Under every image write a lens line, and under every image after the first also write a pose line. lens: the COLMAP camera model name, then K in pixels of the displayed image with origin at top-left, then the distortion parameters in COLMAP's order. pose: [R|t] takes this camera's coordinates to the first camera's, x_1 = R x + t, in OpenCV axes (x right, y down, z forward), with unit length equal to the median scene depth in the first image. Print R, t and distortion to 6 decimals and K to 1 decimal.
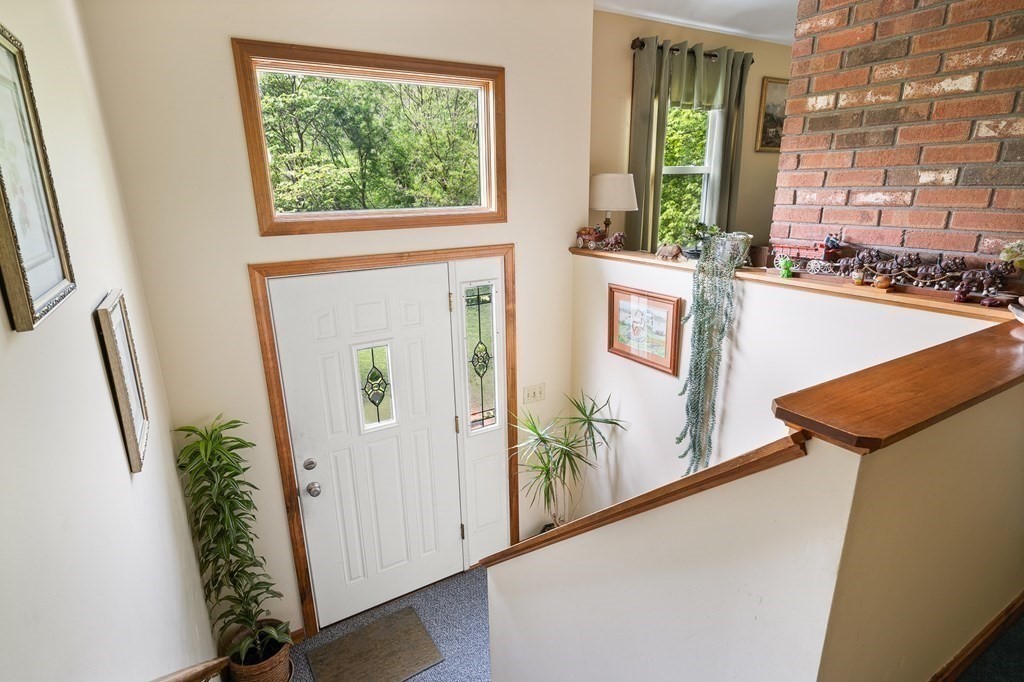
lens RADIAL K [[534.5, 0, 511.3], [0, 534.5, 341.1], [0, 0, 1]] dist [0.000936, 0.001579]
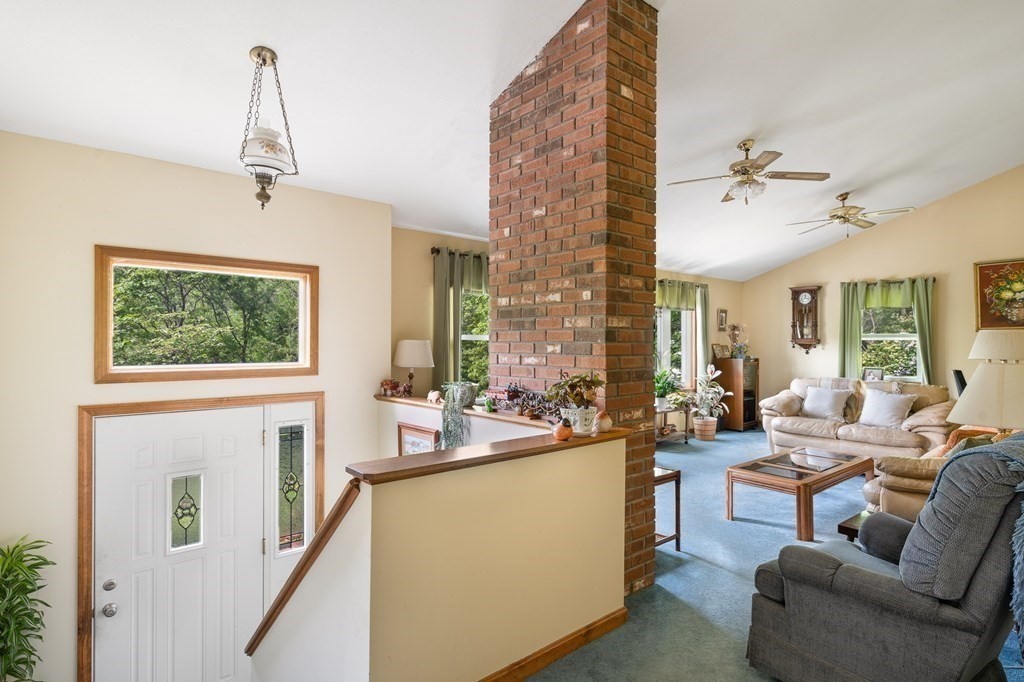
lens RADIAL K [[534.5, 0, 516.2], [0, 534.5, 340.0], [0, 0, 1]] dist [0.000936, 0.001579]
pose [[0.984345, 0.018146, 0.175313, 0.266892], [0.032850, 0.958368, -0.283640, 0.089002], [-0.173162, 0.284958, 0.942769, -0.366449]]
